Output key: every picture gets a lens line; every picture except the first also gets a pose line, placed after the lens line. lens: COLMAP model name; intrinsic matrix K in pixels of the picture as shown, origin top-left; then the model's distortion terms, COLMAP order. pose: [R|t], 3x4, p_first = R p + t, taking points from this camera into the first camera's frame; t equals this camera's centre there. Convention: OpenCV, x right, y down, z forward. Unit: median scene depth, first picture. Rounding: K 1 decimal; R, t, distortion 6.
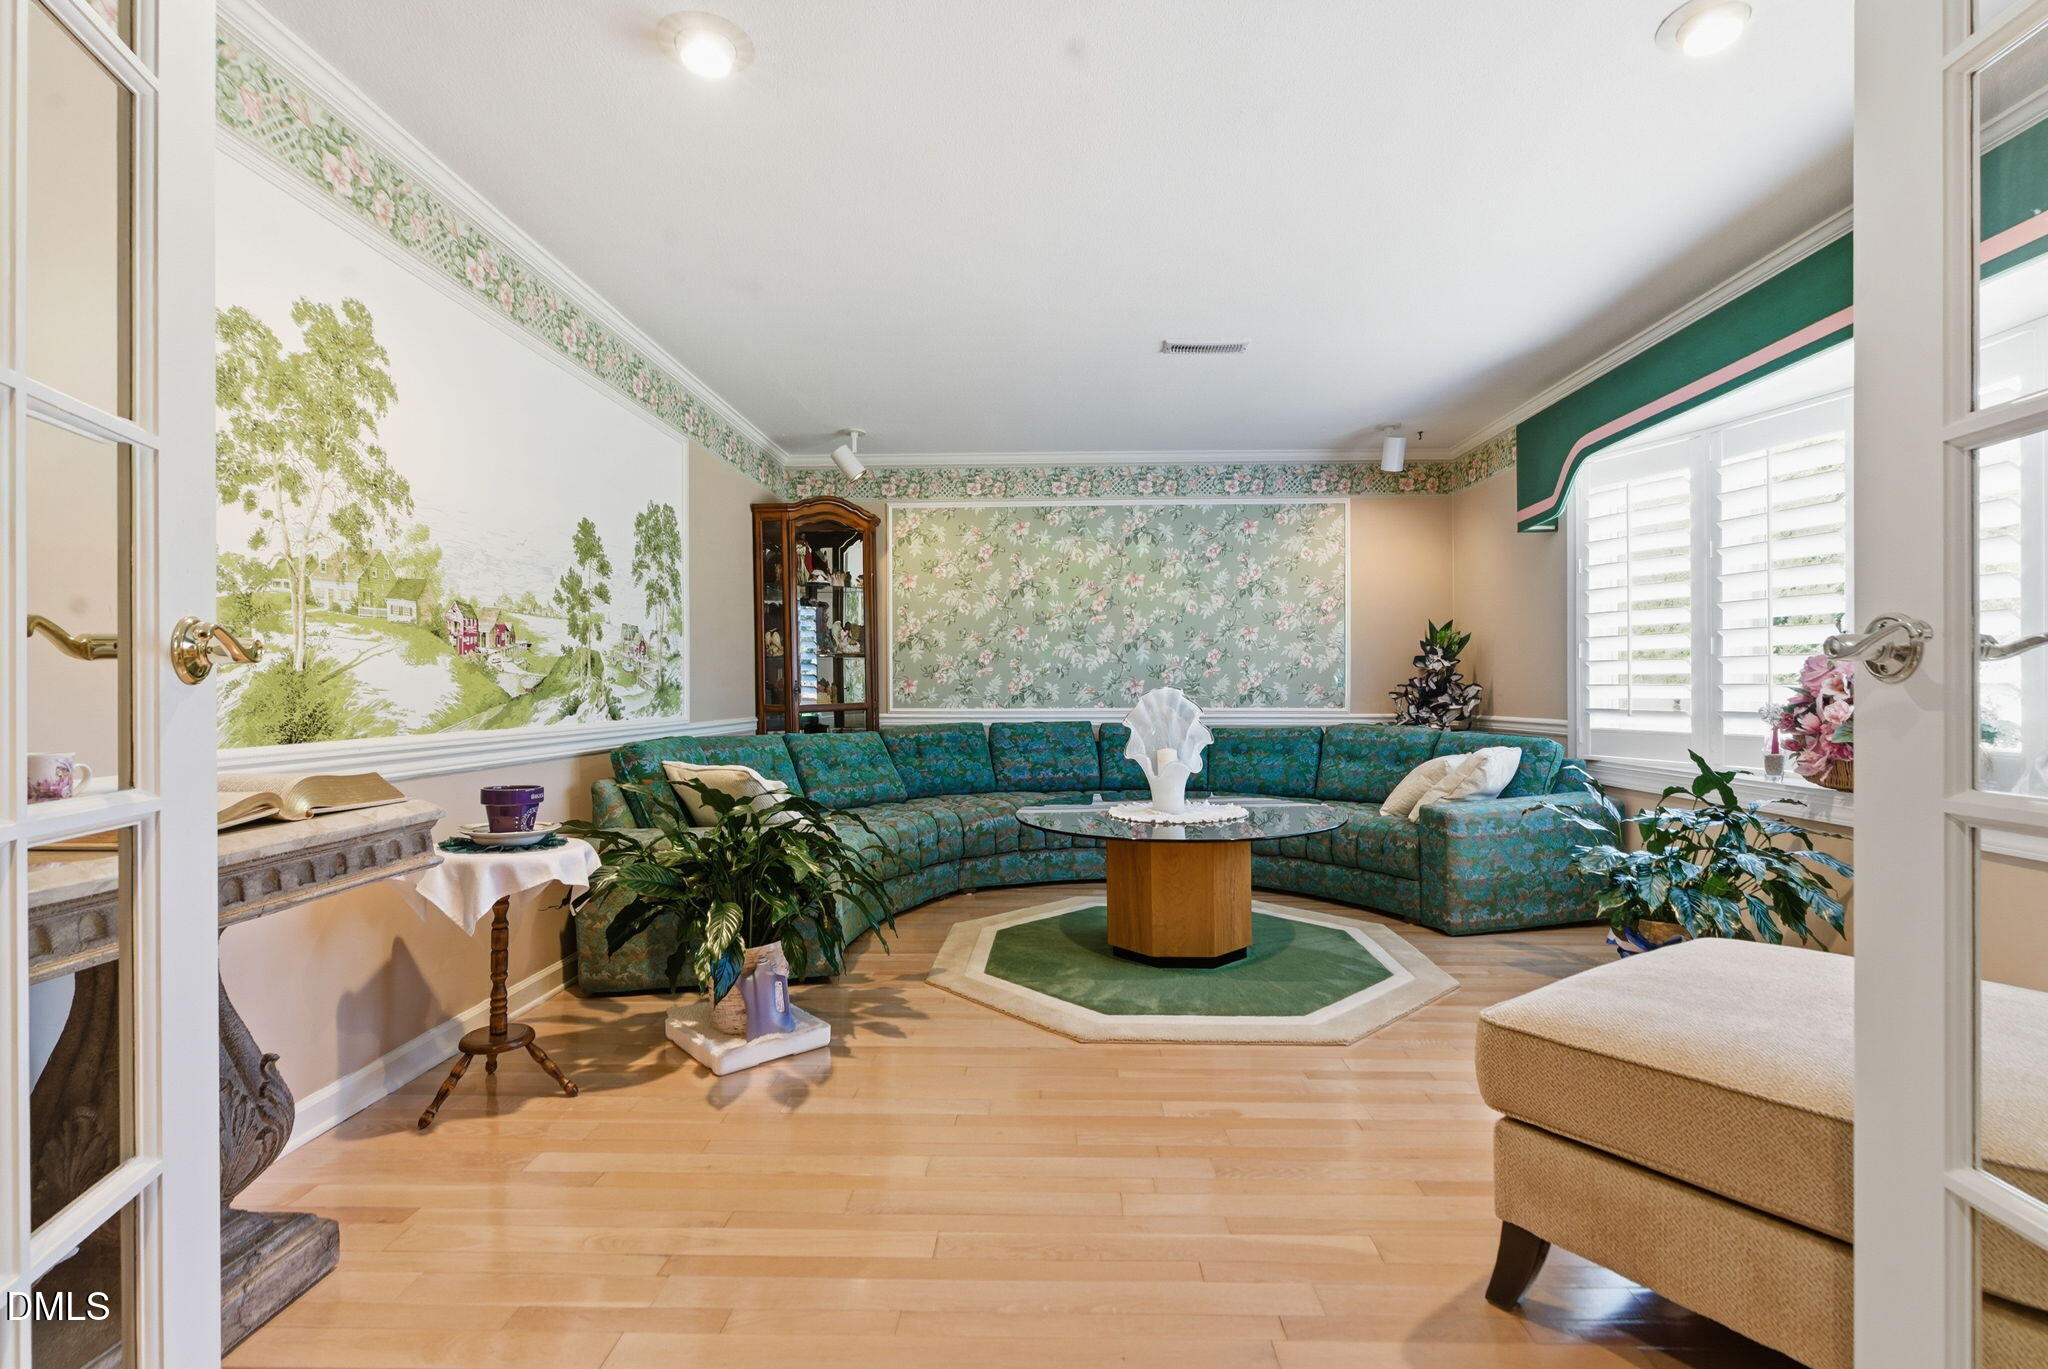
lens RADIAL K [[910.9, 0, 1021.9], [0, 910.9, 685.1], [0, 0, 1]] dist [-0.003065, 0.000673]
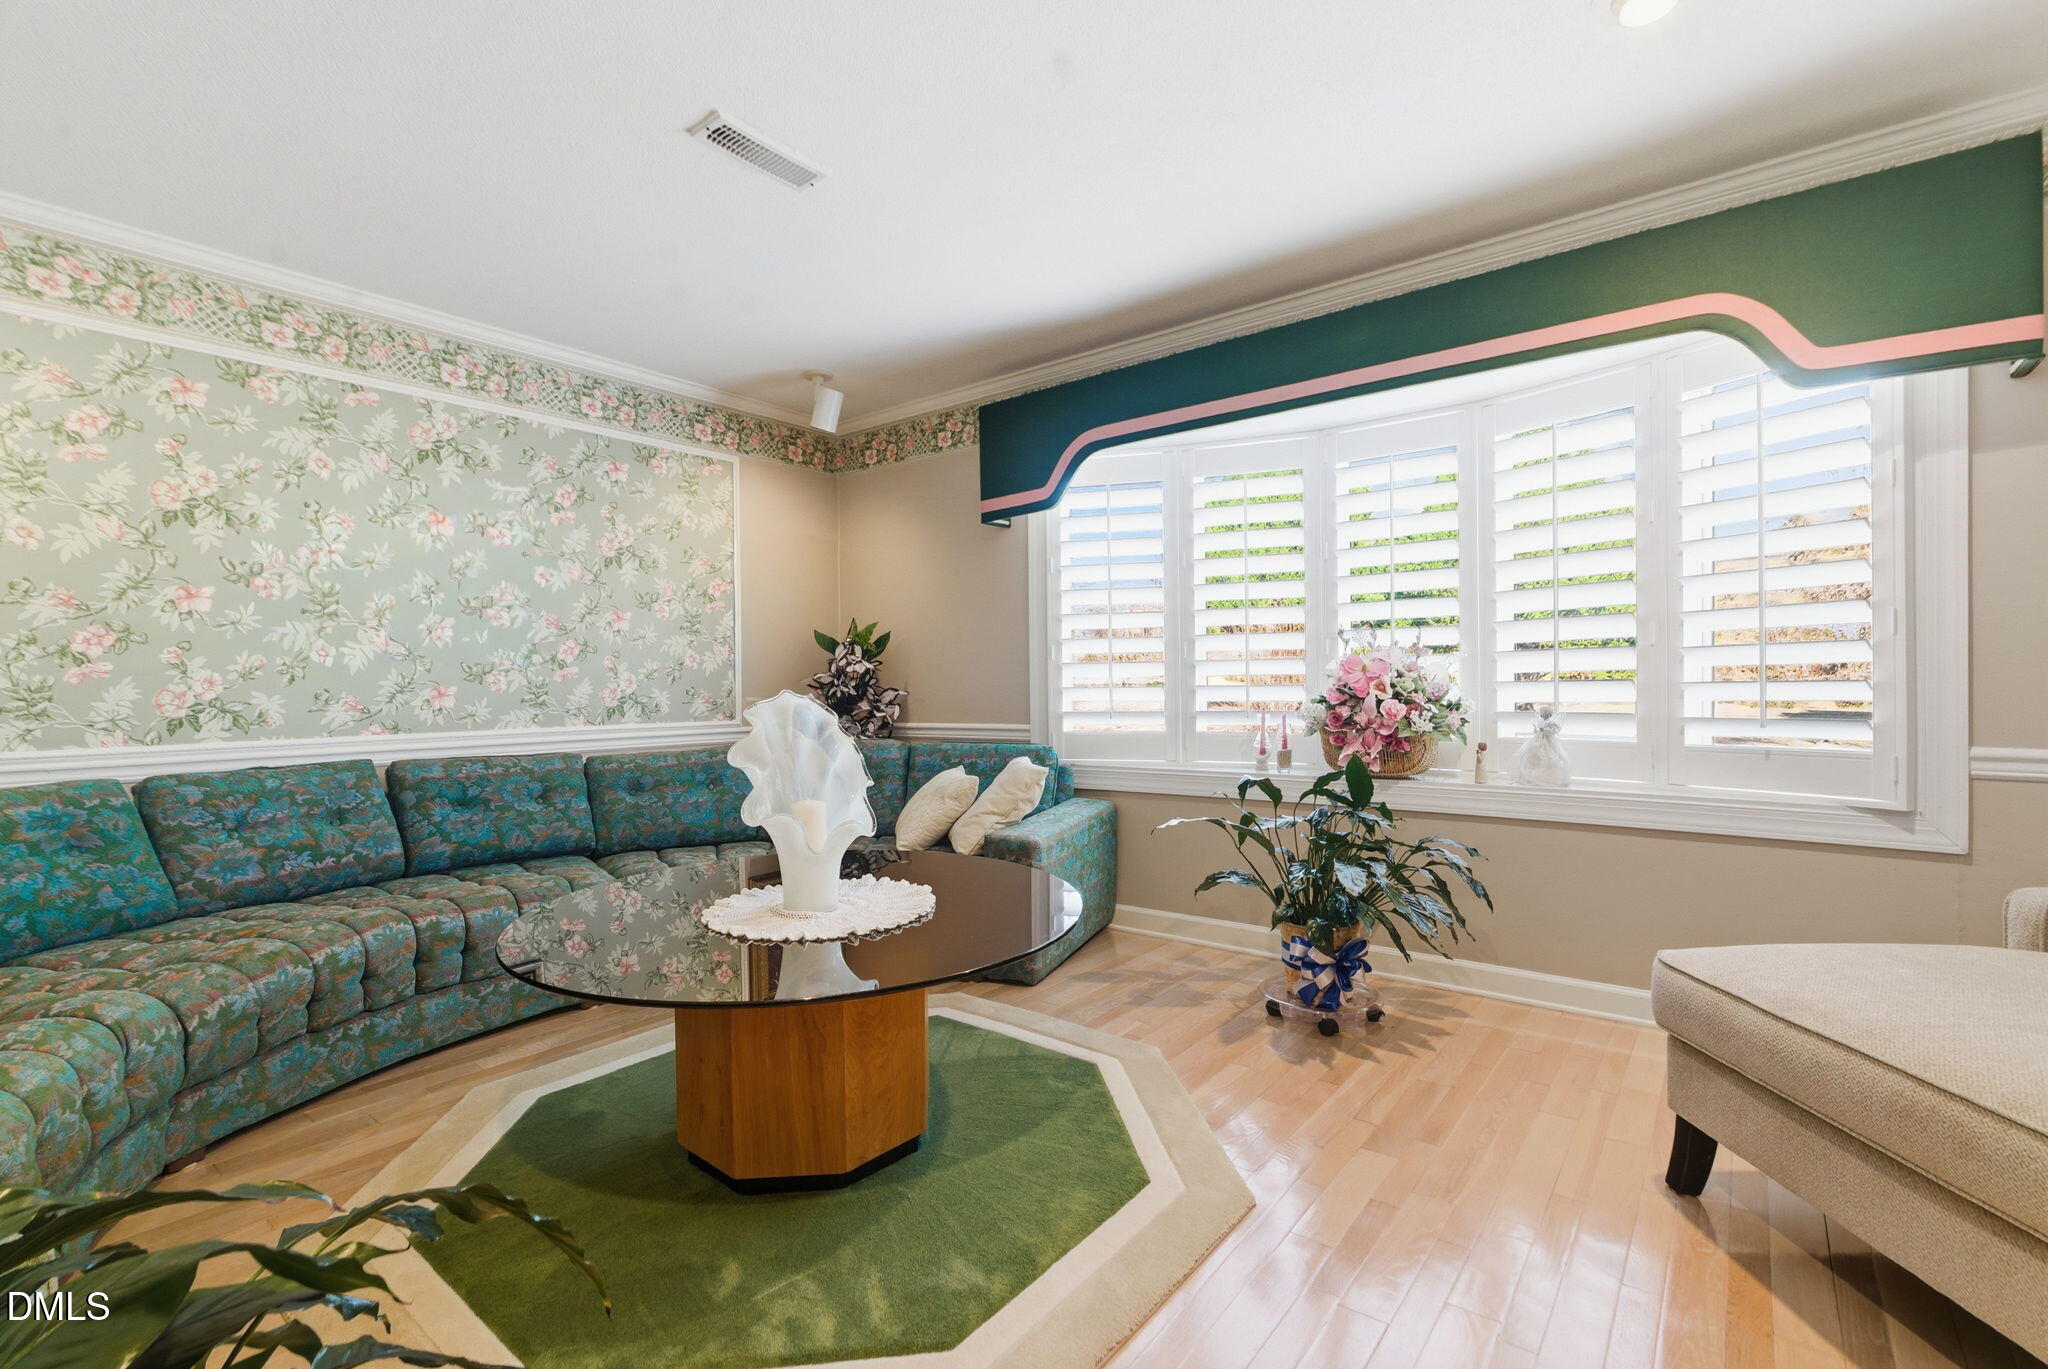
lens RADIAL K [[910.9, 0, 1024.9], [0, 910.9, 696.6], [0, 0, 1]] dist [-0.003065, 0.000673]
pose [[0.596802, -0.015034, 0.802248, -0.172362], [0.011255, 0.999883, 0.010365, -0.001099], [-0.802310, 0.002844, 0.596901, 0.415917]]
